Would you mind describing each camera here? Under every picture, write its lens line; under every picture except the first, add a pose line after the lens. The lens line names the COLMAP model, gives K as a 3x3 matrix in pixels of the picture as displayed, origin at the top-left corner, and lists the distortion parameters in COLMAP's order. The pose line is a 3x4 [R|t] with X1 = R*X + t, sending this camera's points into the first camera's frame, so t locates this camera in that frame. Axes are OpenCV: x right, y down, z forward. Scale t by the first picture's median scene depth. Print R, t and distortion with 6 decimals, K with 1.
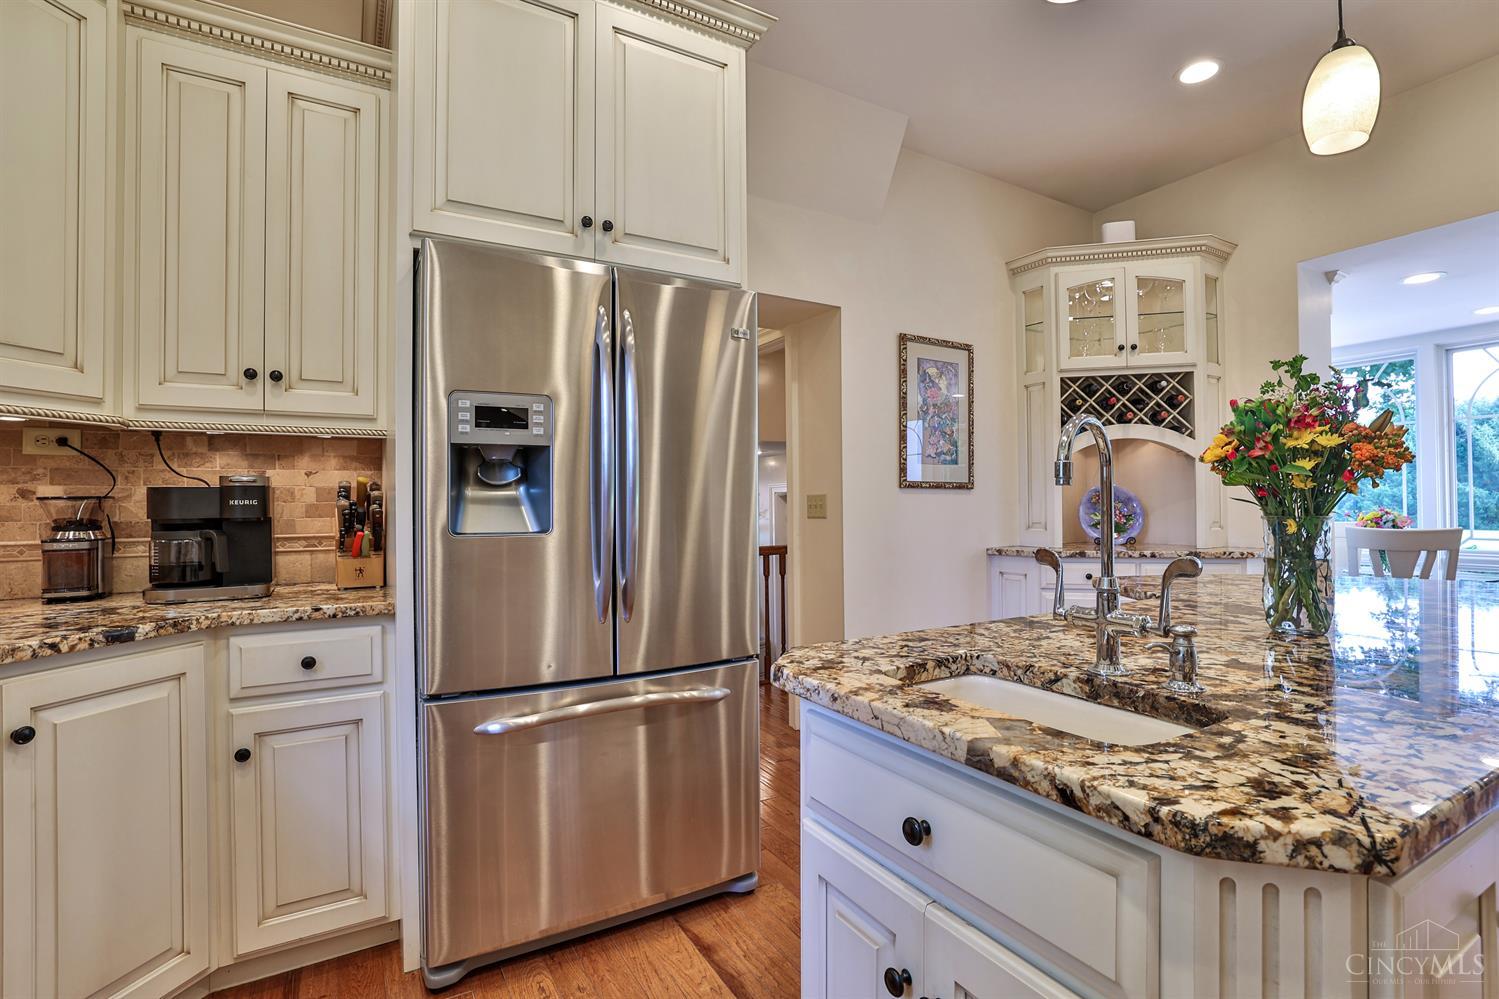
lens RADIAL K [[706.3, 0, 748.3], [0, 706.3, 498.1], [0, 0, 1]] dist [-0.048832, 0.021093]
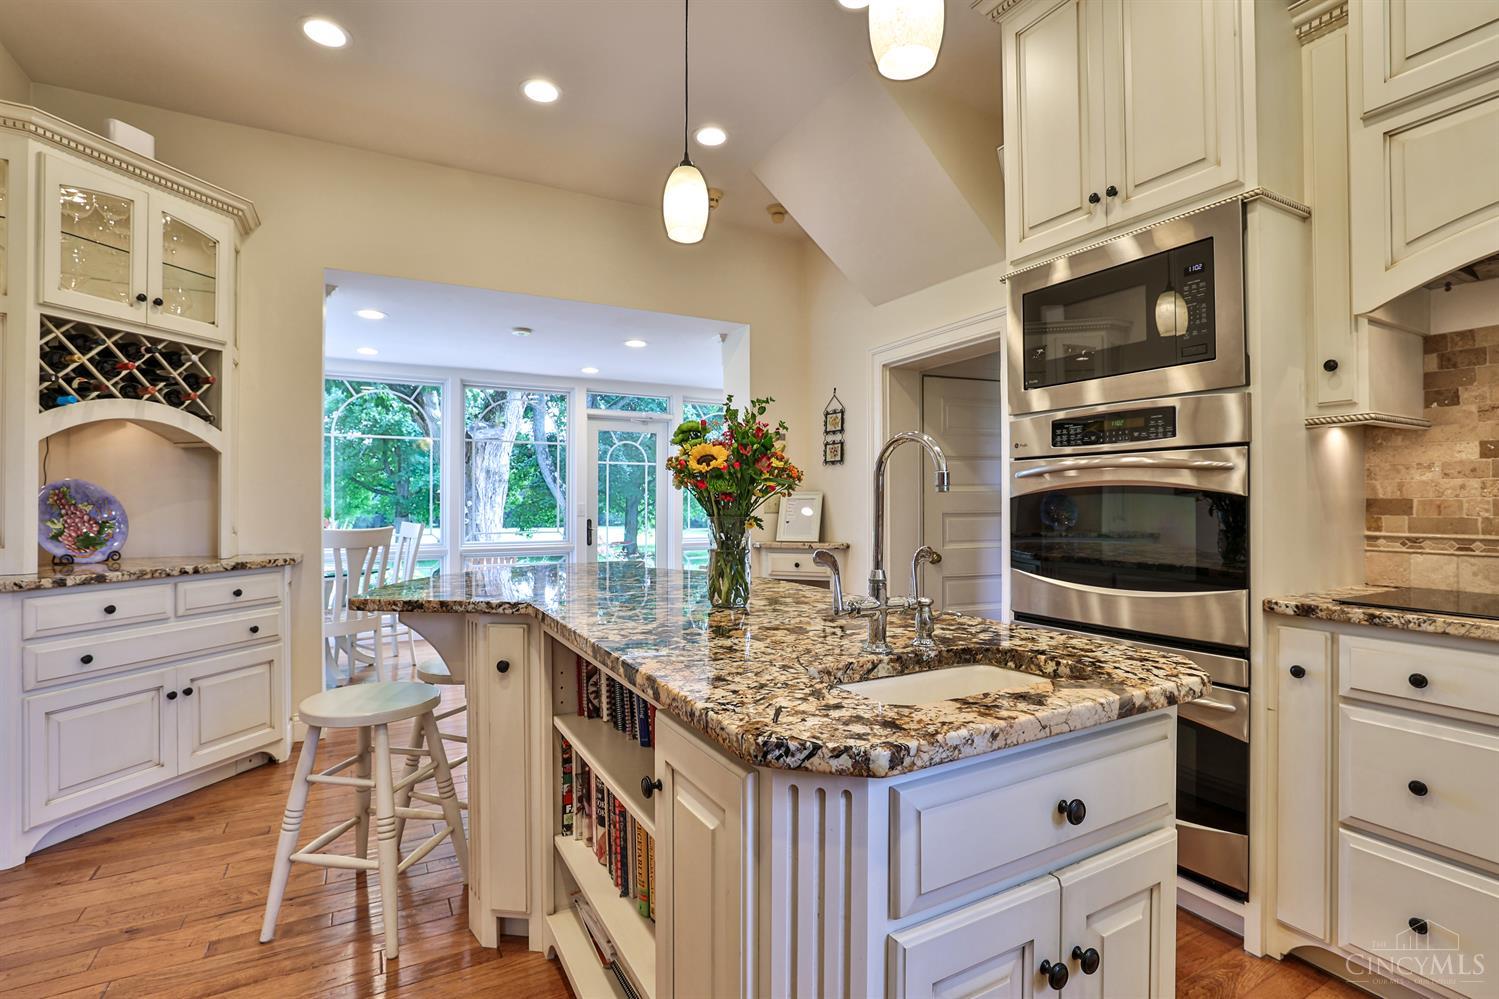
lens RADIAL K [[706.3, 0, 748.3], [0, 706.3, 498.1], [0, 0, 1]] dist [-0.048832, 0.021093]
pose [[0.014604, 0.013632, 0.999800, -0.609419], [-0.010102, 0.999858, -0.013485, 0.009003], [-0.999842, -0.009903, 0.014740, 1.071994]]
